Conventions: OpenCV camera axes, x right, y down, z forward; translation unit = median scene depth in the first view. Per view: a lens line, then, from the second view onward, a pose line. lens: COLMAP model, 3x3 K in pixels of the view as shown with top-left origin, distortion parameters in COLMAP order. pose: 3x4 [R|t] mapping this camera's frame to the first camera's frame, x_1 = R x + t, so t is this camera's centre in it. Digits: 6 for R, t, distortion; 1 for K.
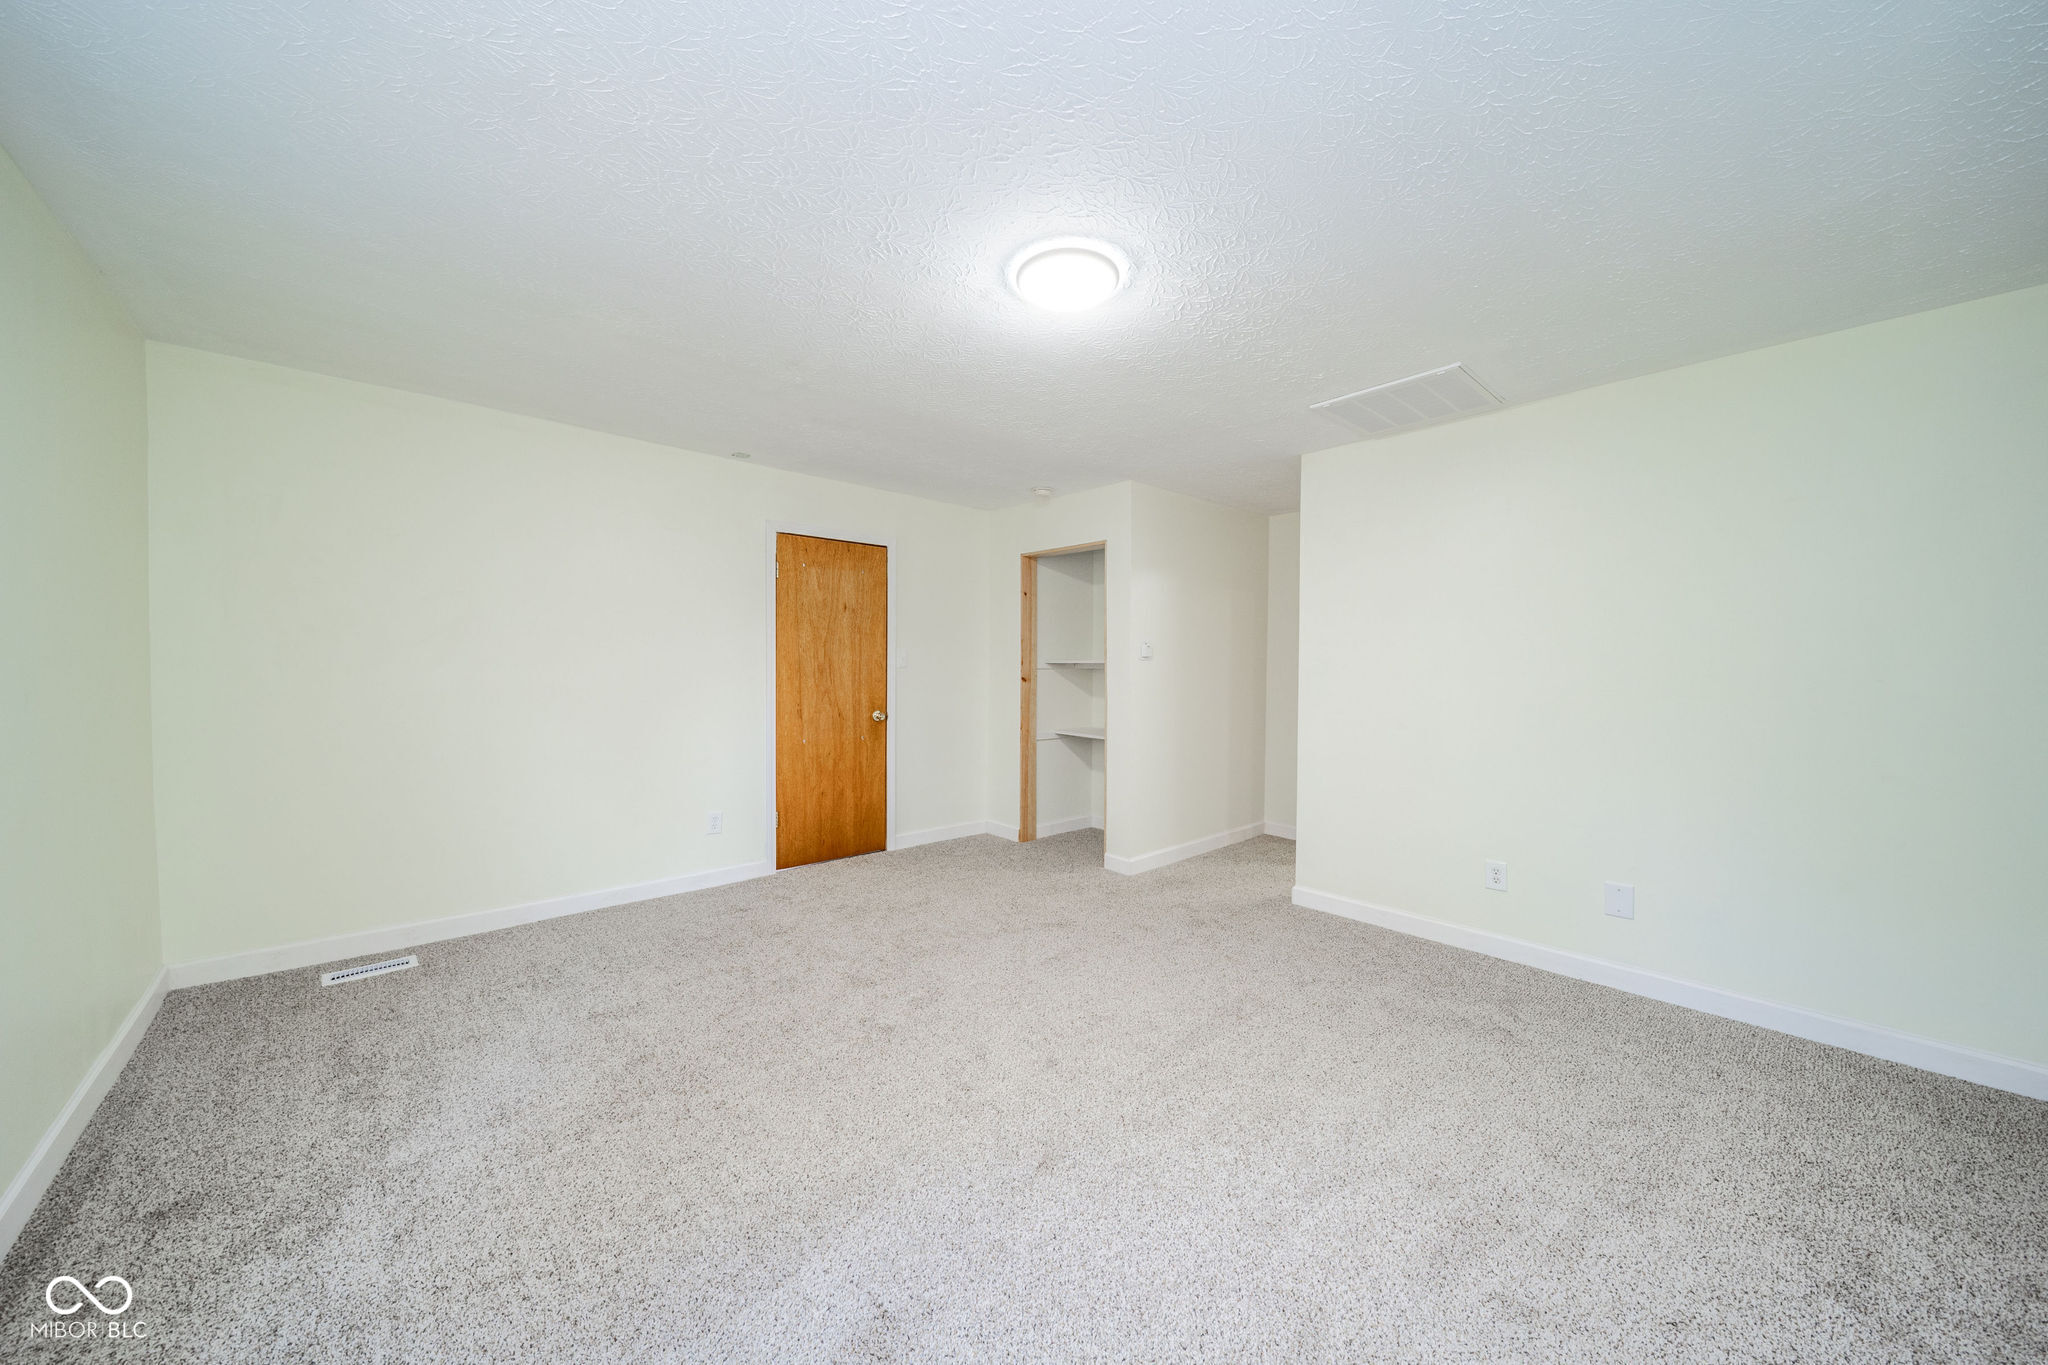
lens RADIAL K [[724.0, 0, 1027.8], [0, 724.0, 677.8], [0, 0, 1]] dist [-0.001102, -0.000507]
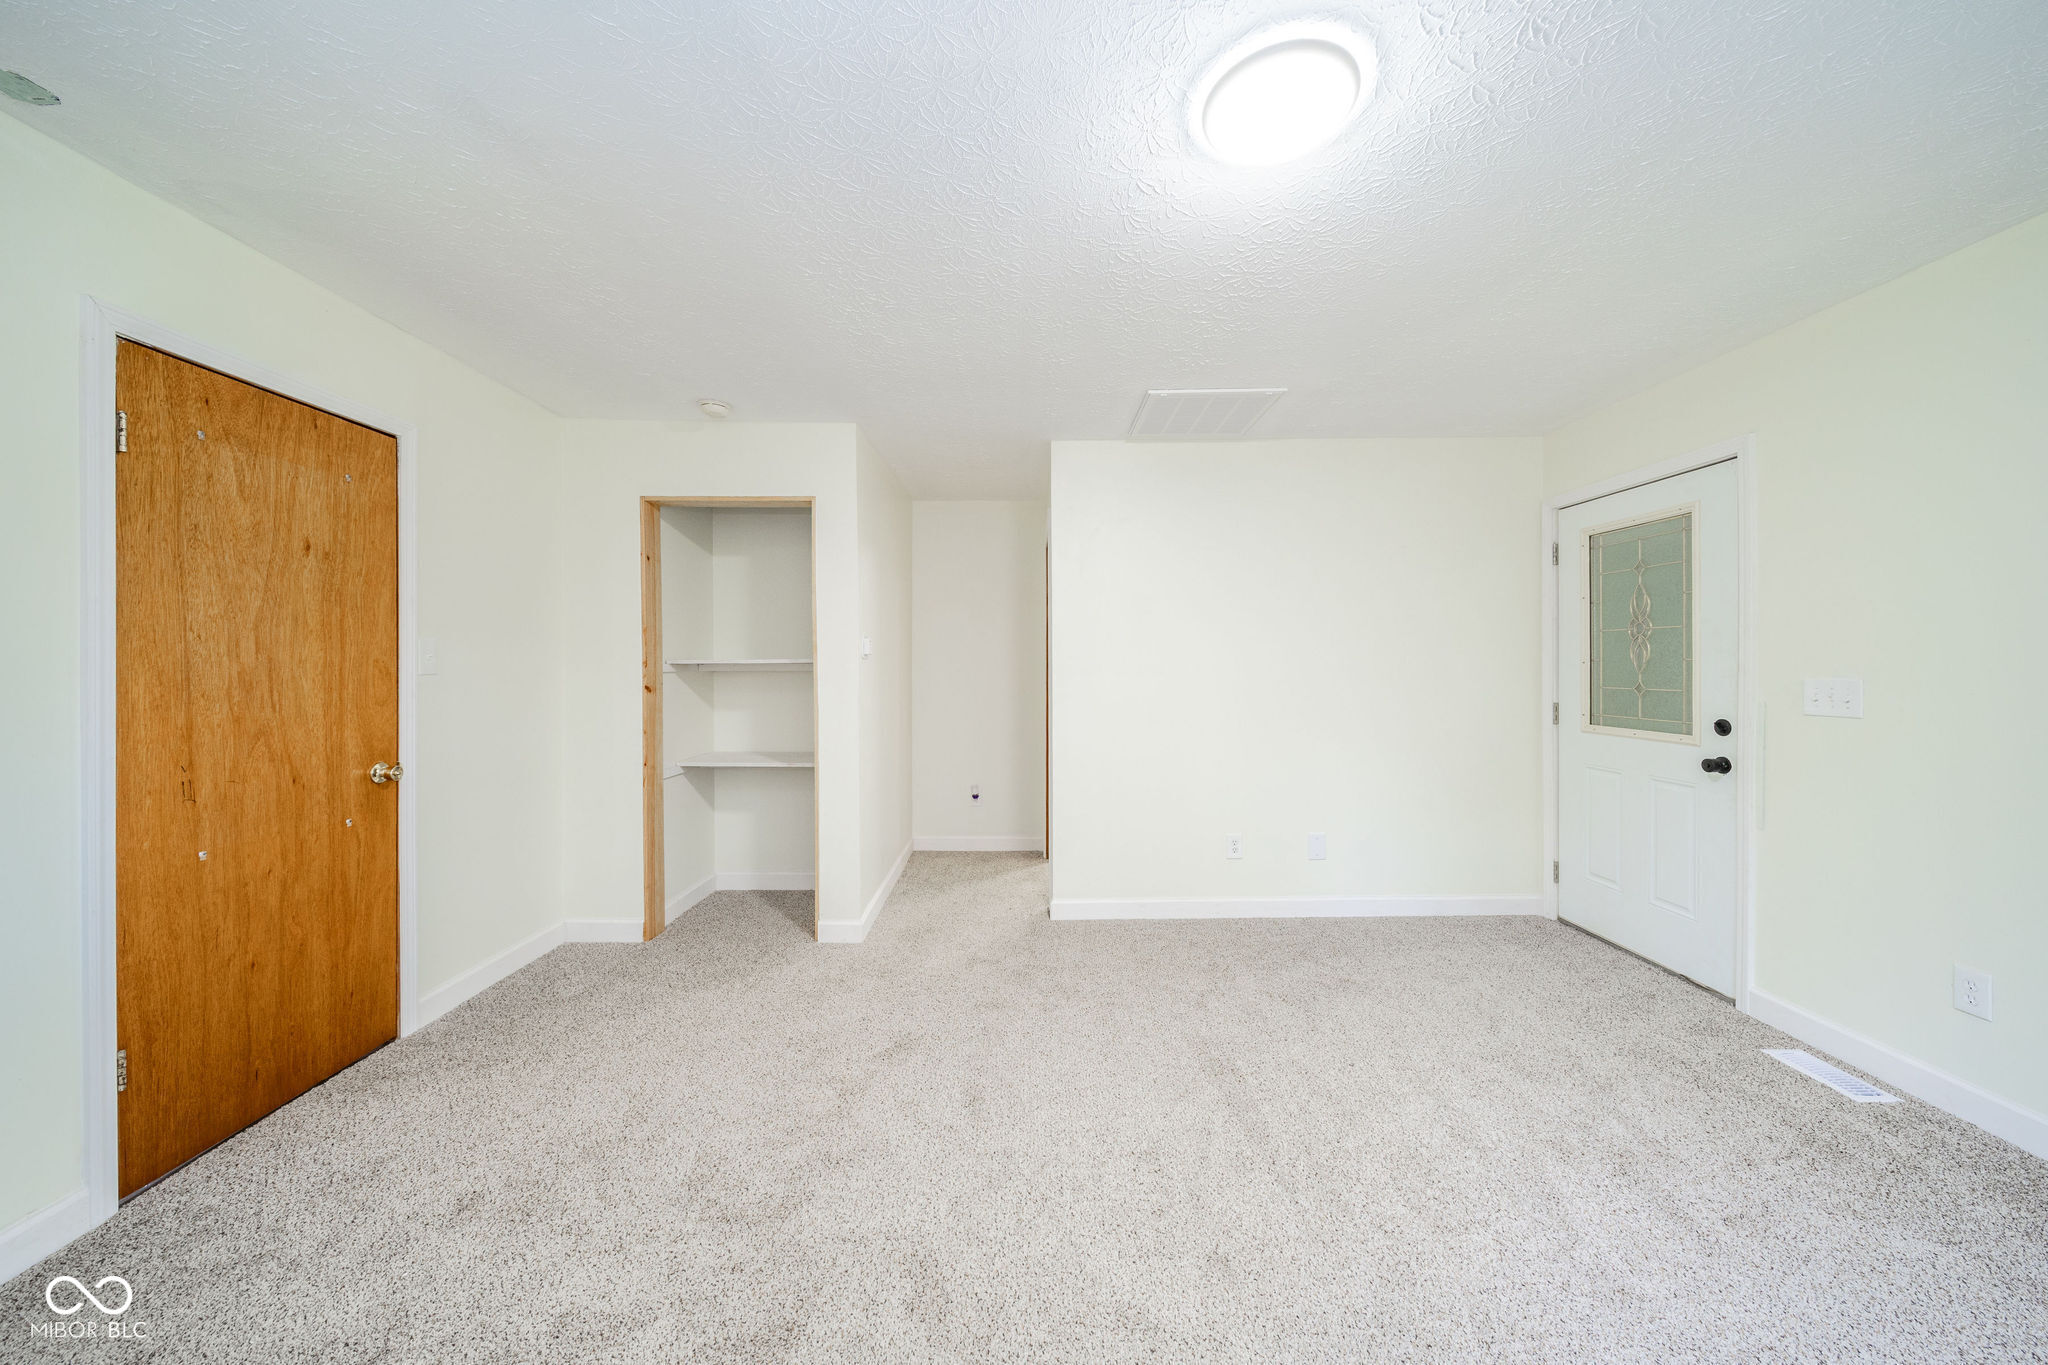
lens RADIAL K [[716.4, 0, 1028.9], [0, 716.4, 663.6], [0, 0, 1]] dist [-0.000967, -0.000291]
pose [[0.658033, -0.008412, 0.752942, -0.293318], [0.021899, 0.999728, -0.007969, -0.008779], [-0.752670, 0.021732, 0.658039, 0.351383]]
